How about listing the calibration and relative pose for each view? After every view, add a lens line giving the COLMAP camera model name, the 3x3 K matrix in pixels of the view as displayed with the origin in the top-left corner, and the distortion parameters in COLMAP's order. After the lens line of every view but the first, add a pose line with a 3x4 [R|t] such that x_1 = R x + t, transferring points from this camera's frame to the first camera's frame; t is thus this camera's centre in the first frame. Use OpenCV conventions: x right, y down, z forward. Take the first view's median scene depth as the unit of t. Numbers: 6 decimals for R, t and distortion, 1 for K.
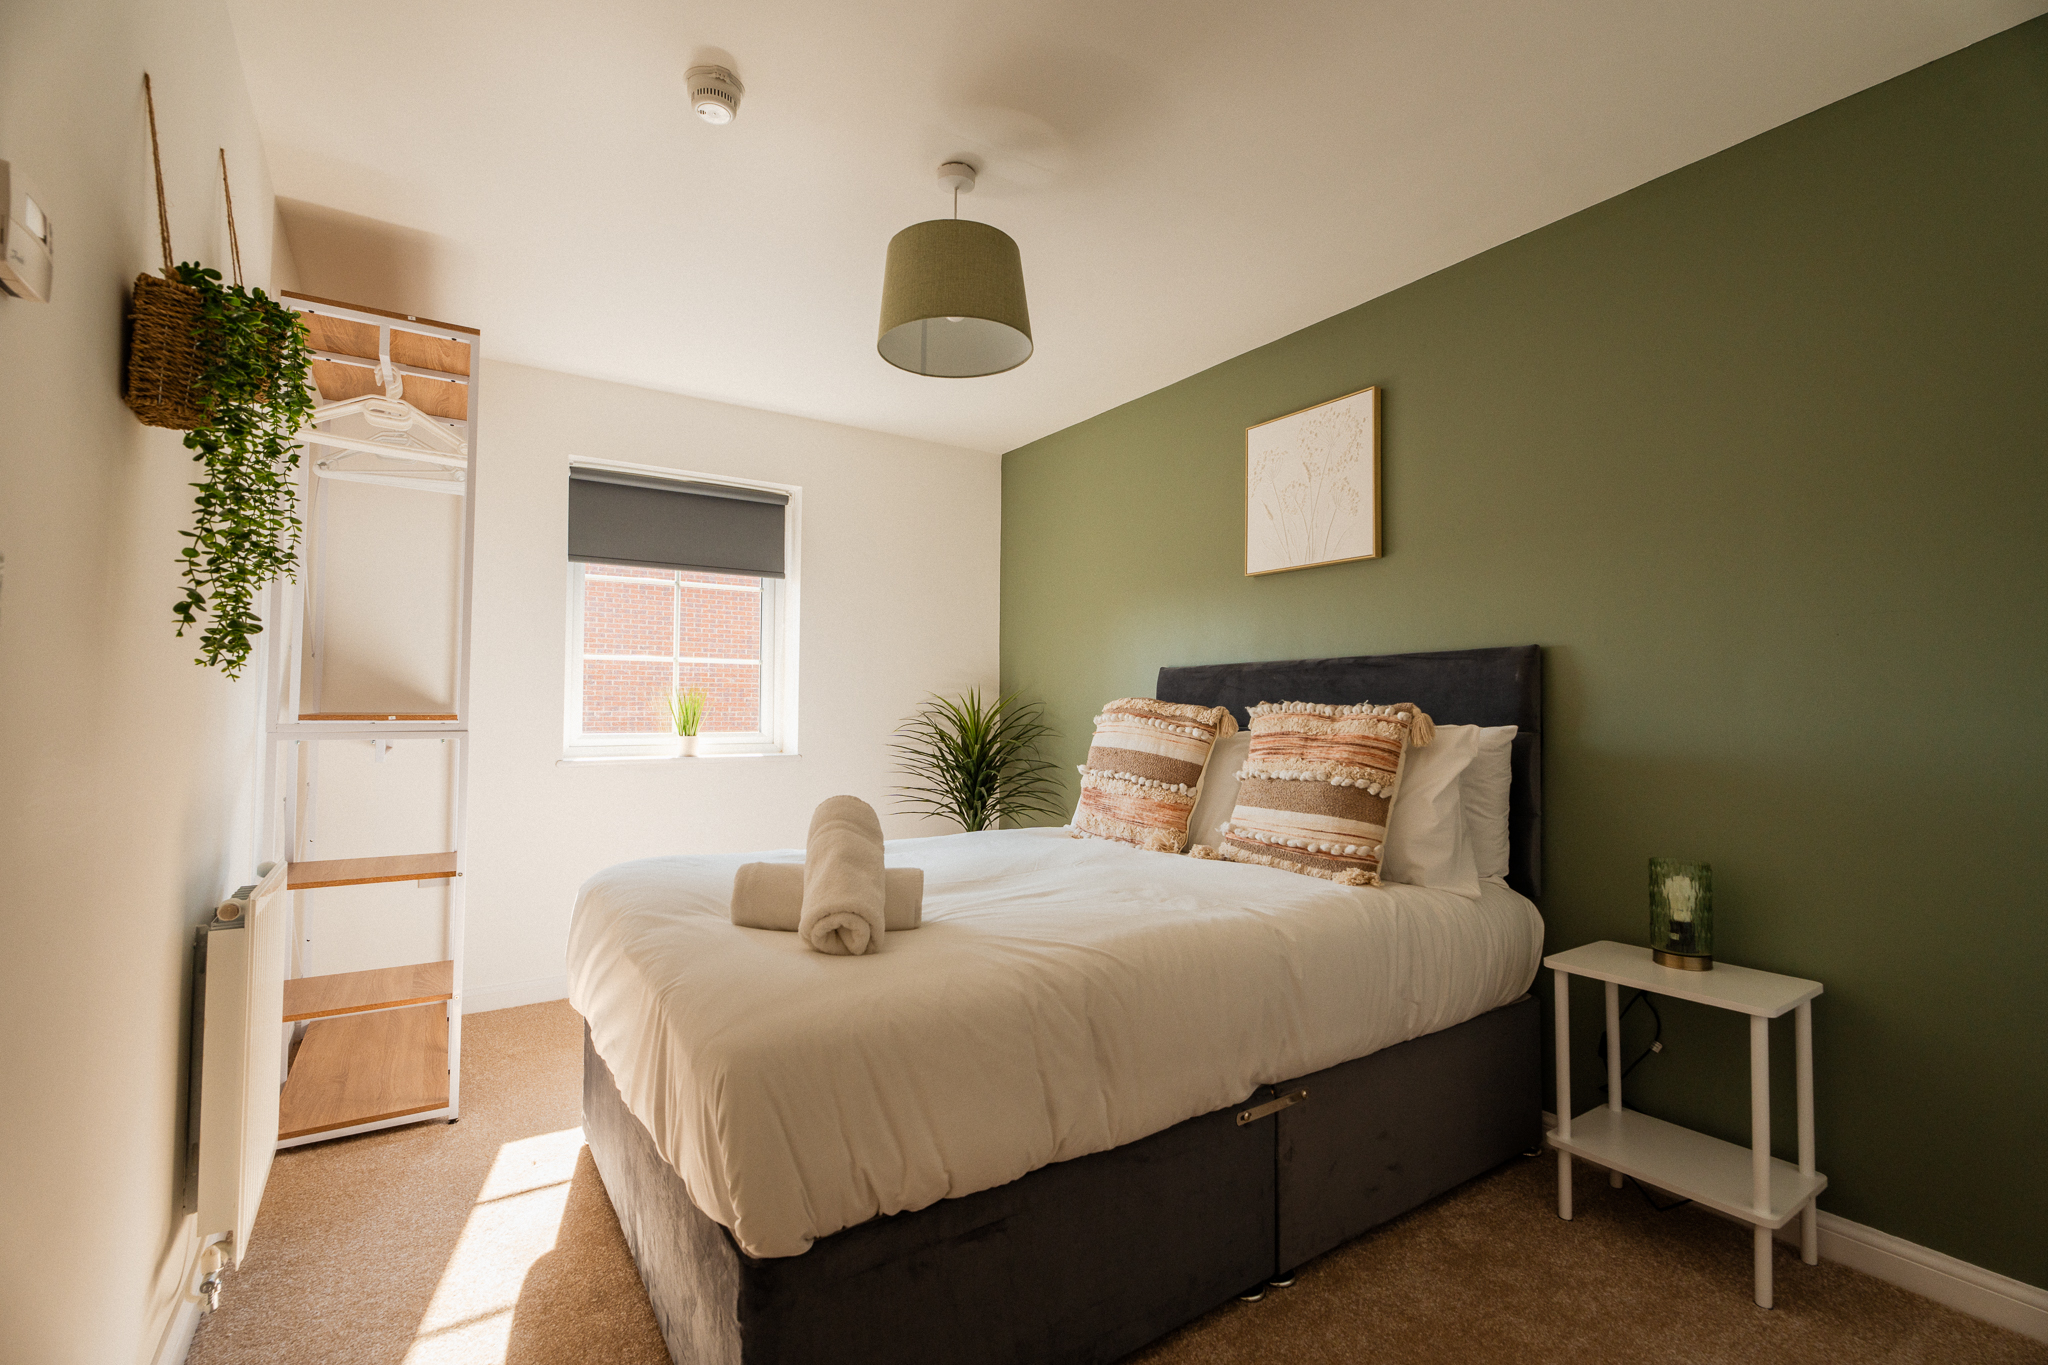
lens RADIAL K [[919.0, 0, 1015.3], [0, 919.0, 677.7], [0, 0, 1]] dist [0.003609, 0.000739]
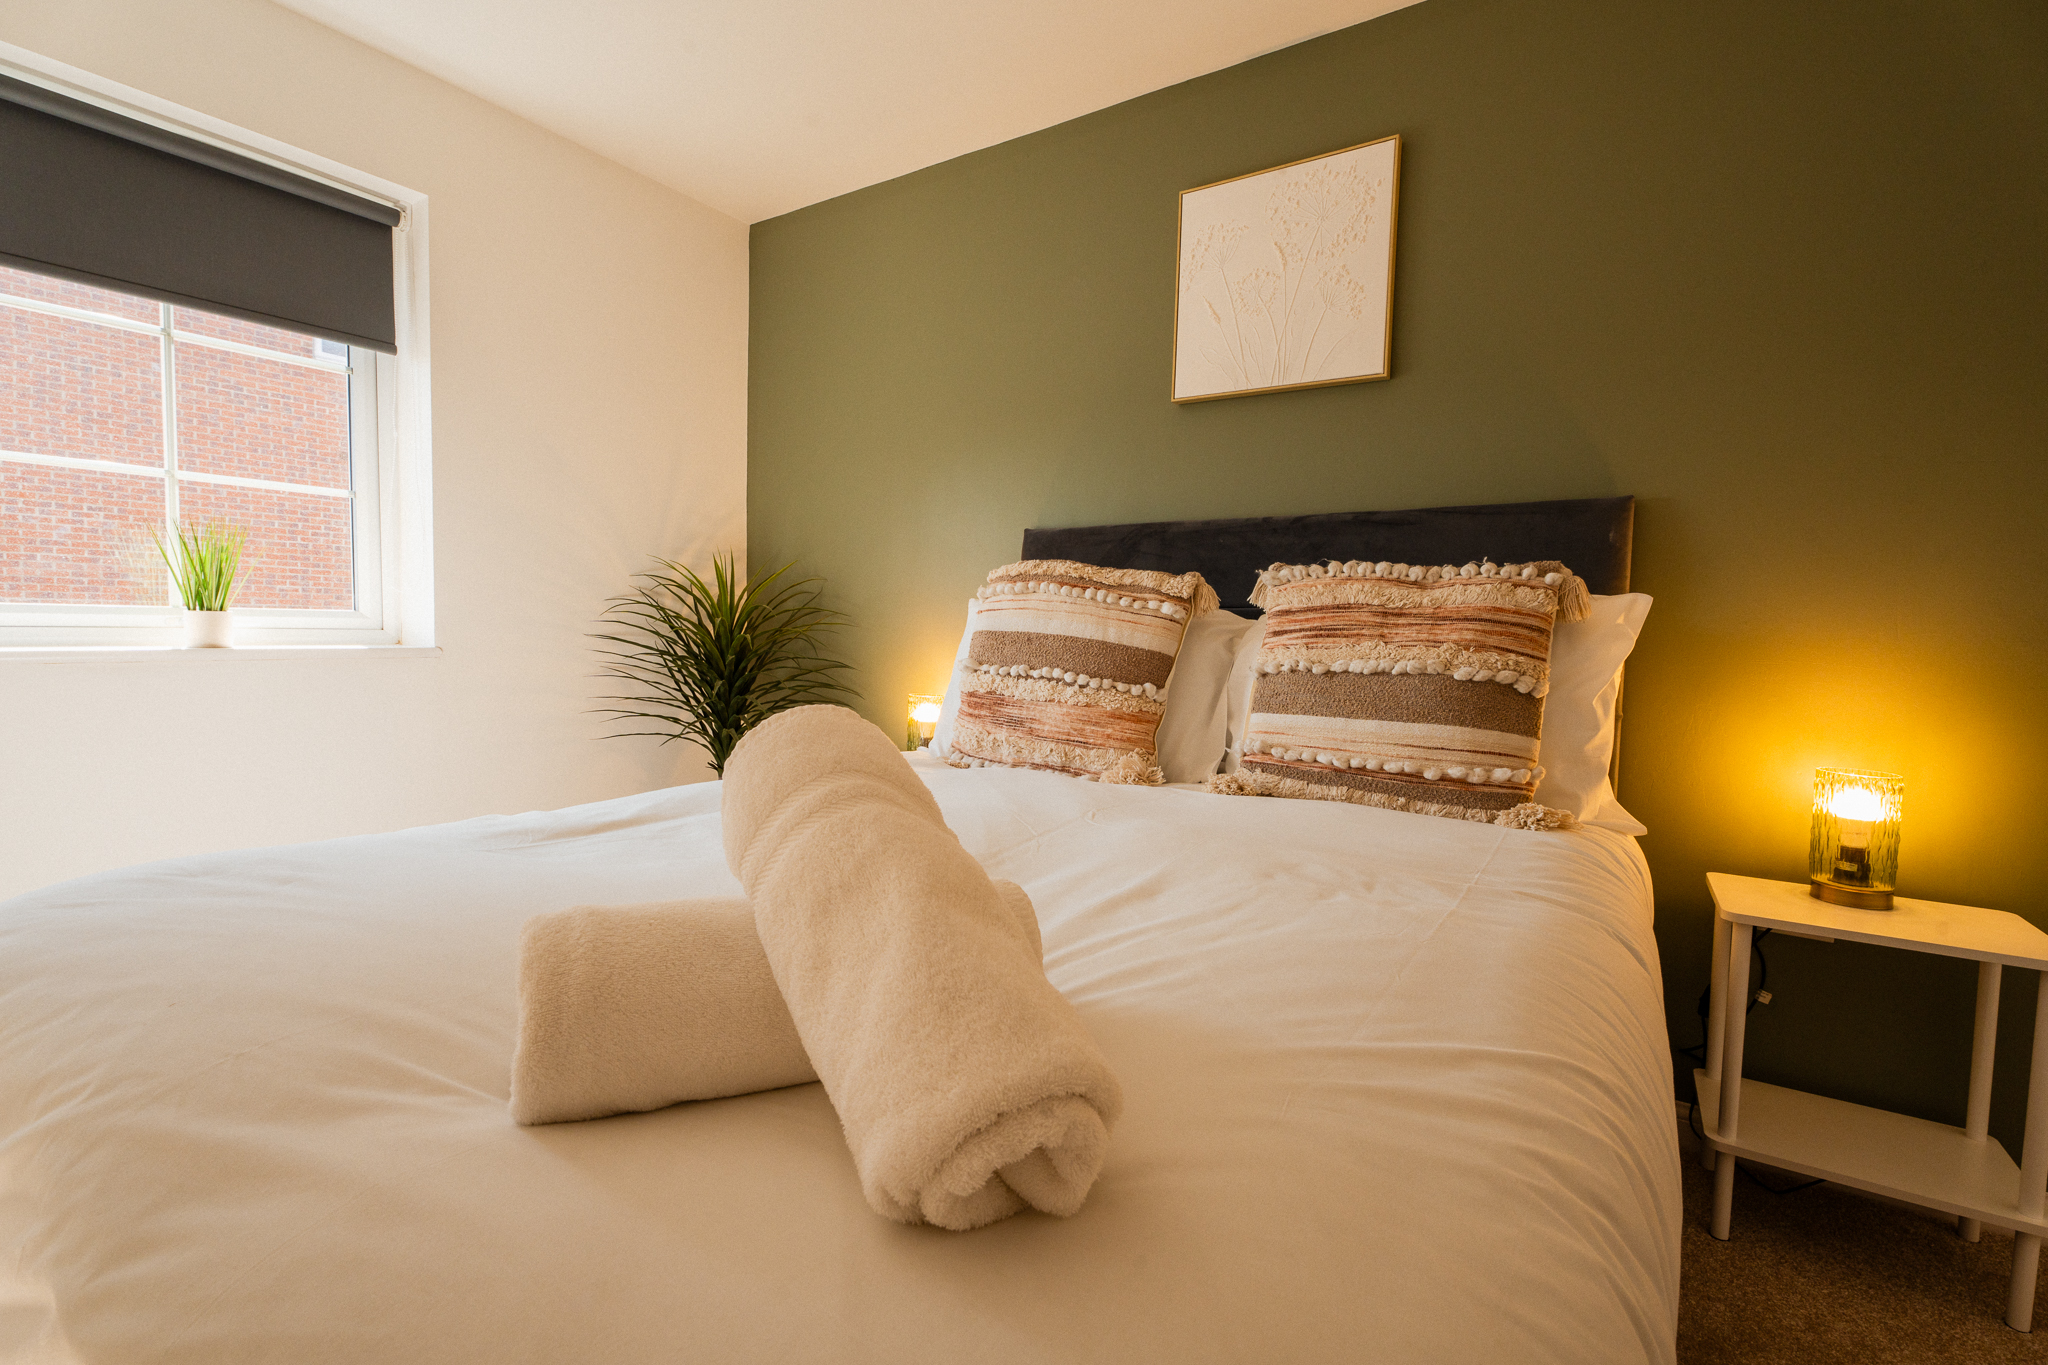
lens RADIAL K [[919.0, 0, 1027.2], [0, 919.0, 682.6], [0, 0, 1]] dist [0.003609, 0.000739]
pose [[0.920009, -0.007970, 0.391816, -0.165404], [-0.032667, 0.994754, 0.096939, 0.050915], [-0.390533, -0.101984, 0.914922, 0.405148]]
